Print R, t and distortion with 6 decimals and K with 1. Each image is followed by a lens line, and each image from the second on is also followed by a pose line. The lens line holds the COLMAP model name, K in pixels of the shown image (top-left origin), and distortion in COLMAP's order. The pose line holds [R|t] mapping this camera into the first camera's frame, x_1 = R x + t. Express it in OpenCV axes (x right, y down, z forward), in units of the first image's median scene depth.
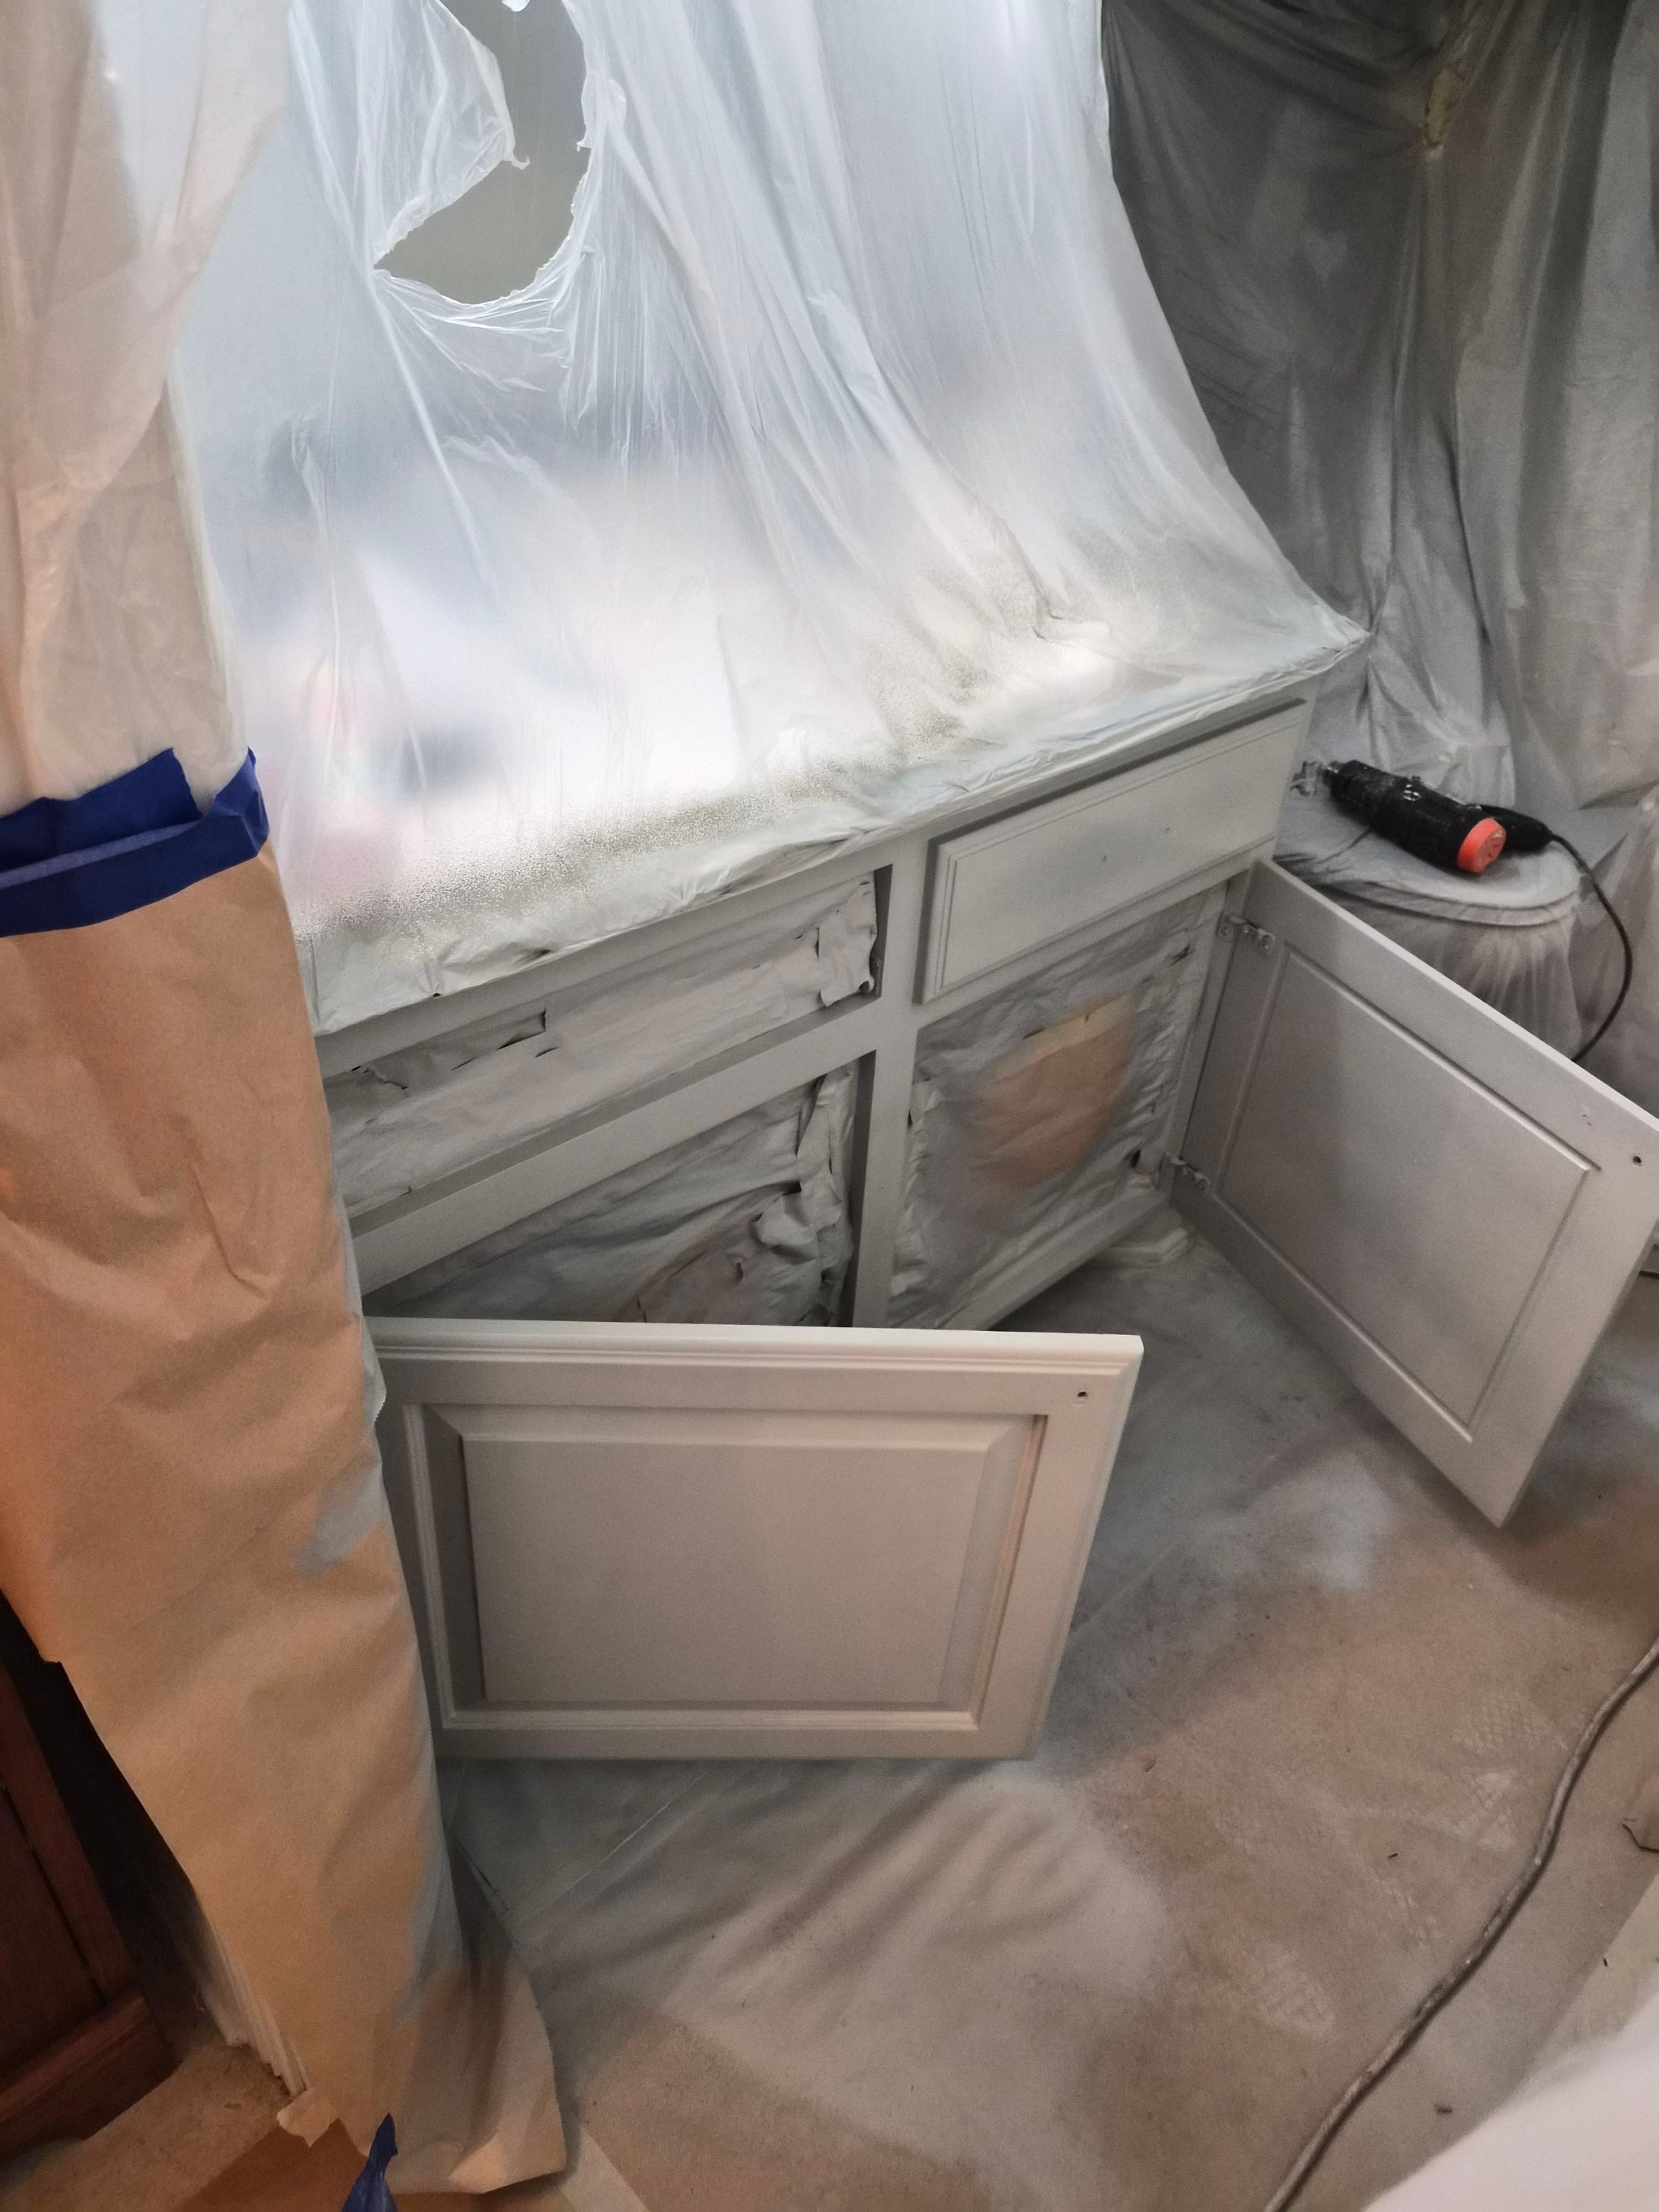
lens RADIAL K [[1501.0, 0, 829.5], [0, 1501.0, 1106.0], [0, 0, 1]] dist [0.052963, -0.036600]
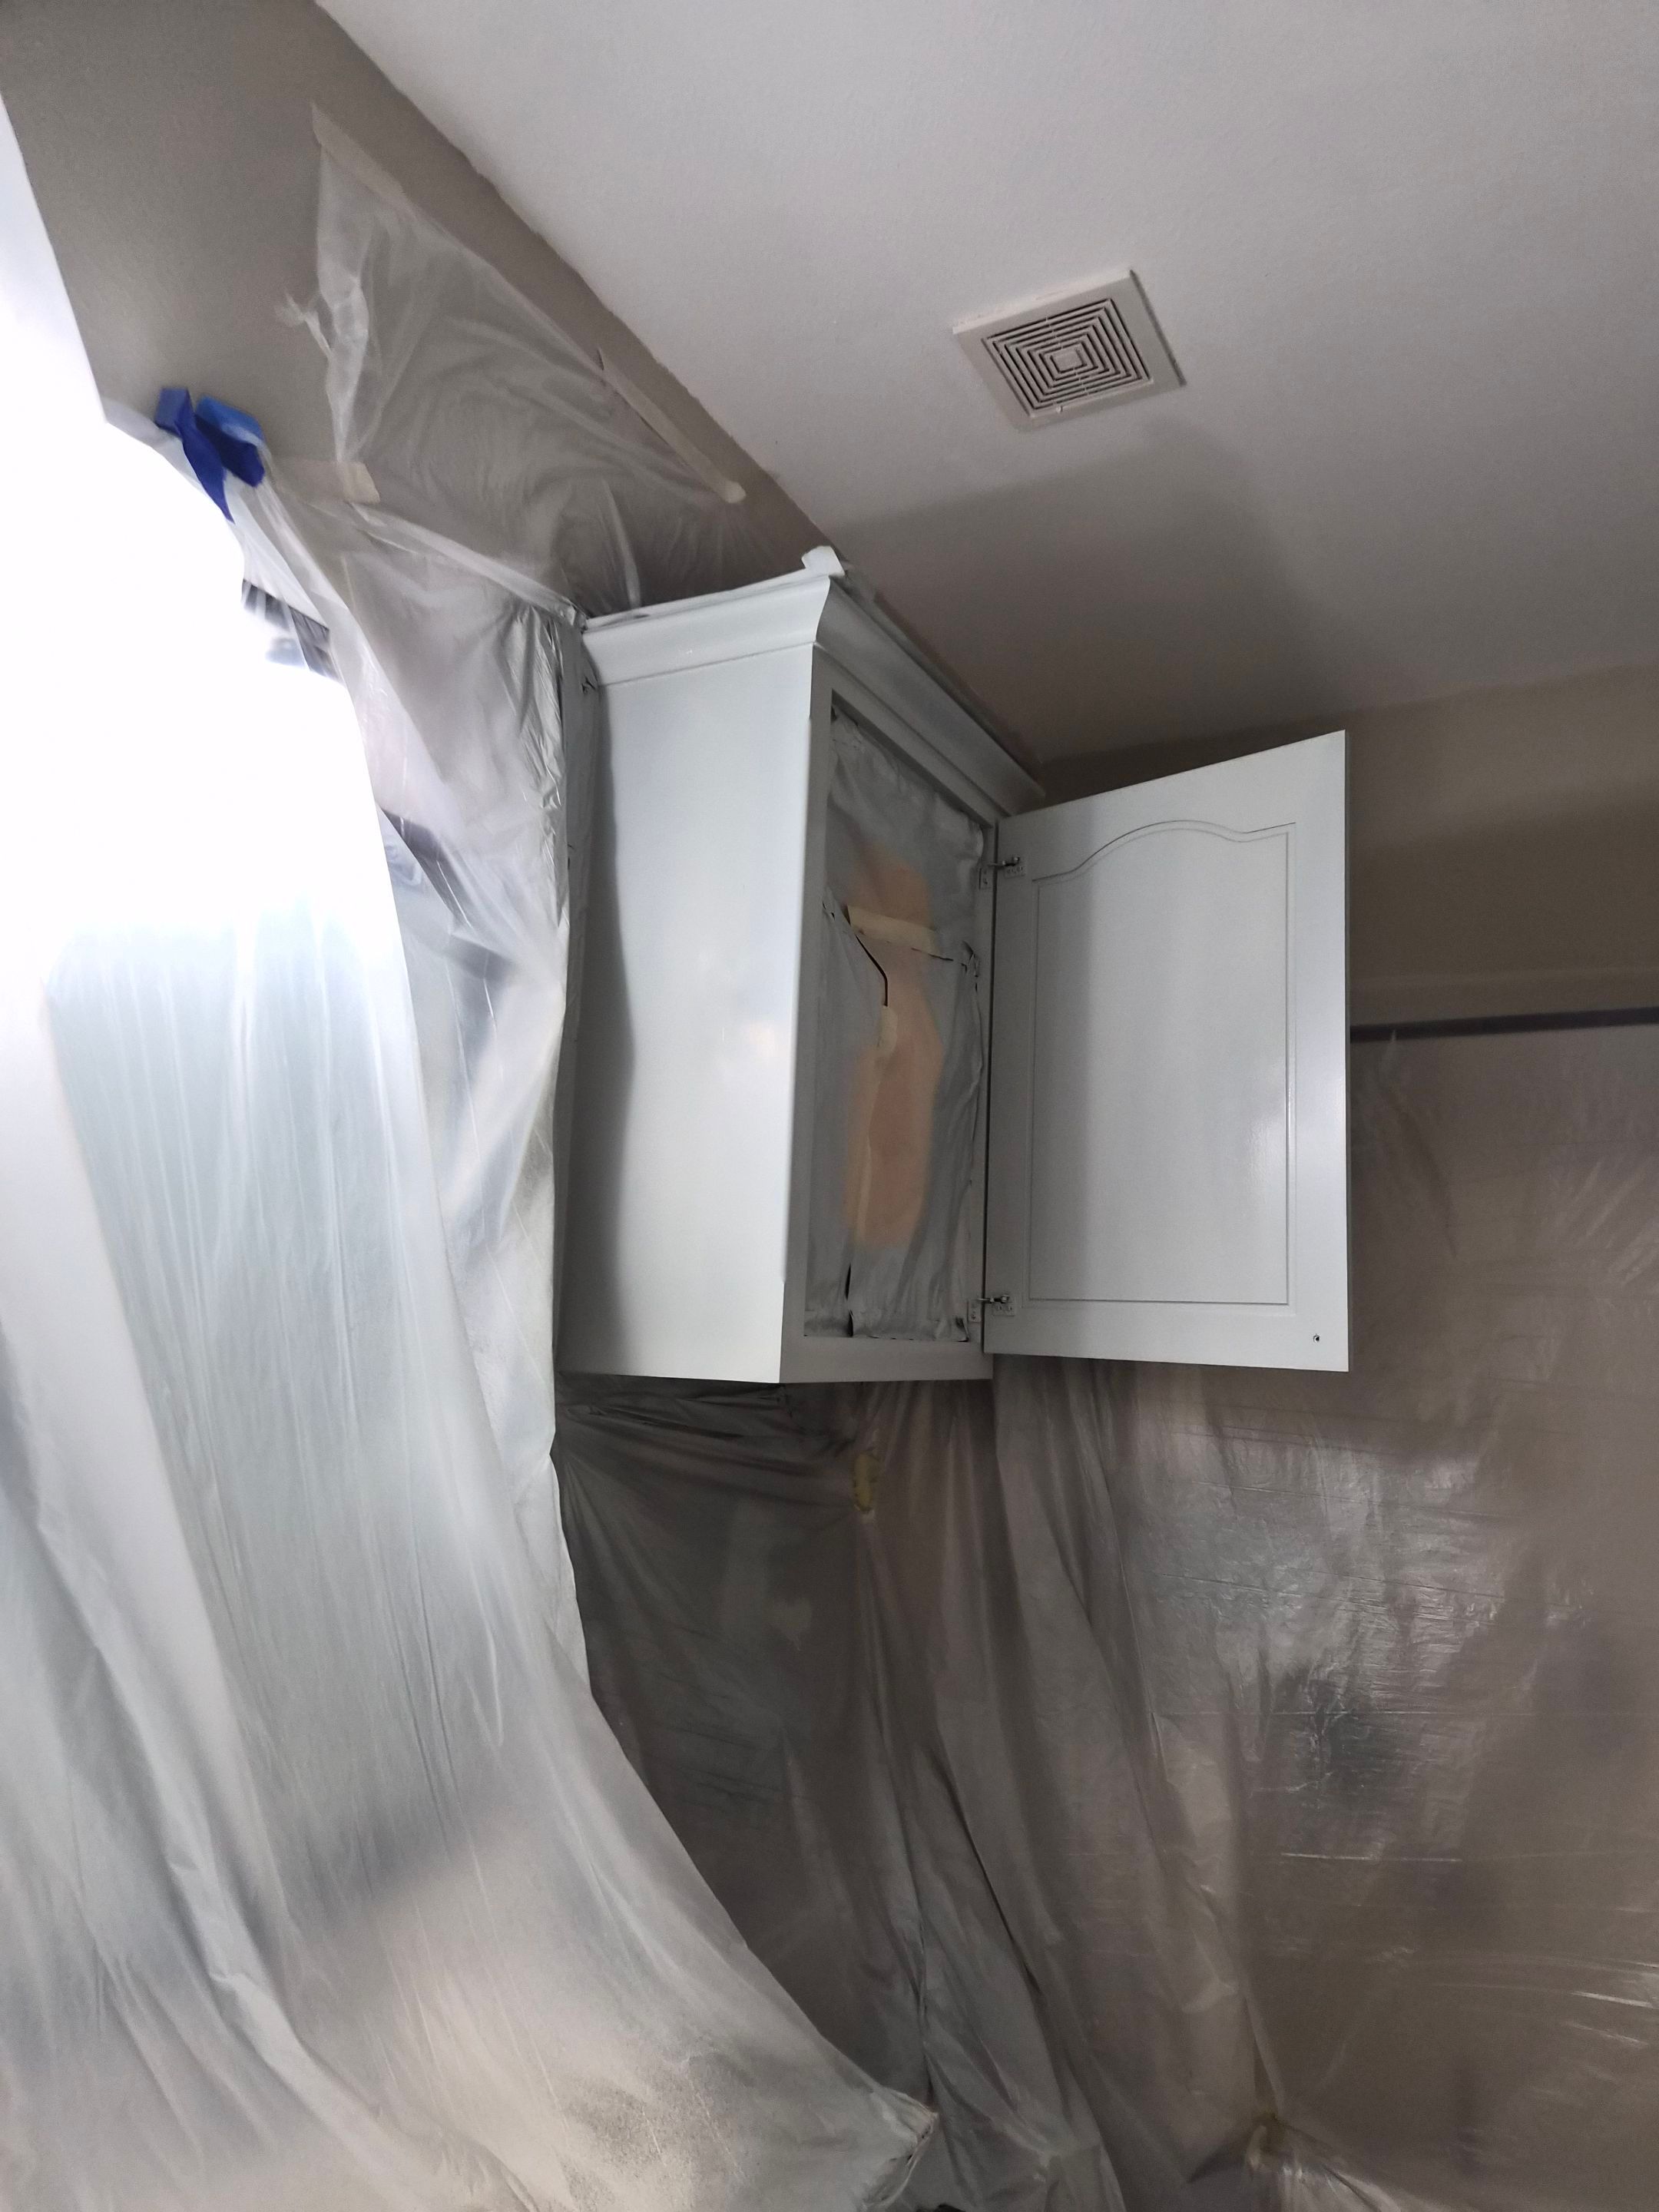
lens RADIAL K [[1501.0, 0, 829.5], [0, 1501.0, 1106.0], [0, 0, 1]] dist [0.052963, -0.036600]
pose [[0.948548, 0.019293, 0.316044, 0.015254], [0.197560, 0.743958, -0.638354, -0.152096], [-0.247439, 0.667947, 0.701869, 0.033861]]
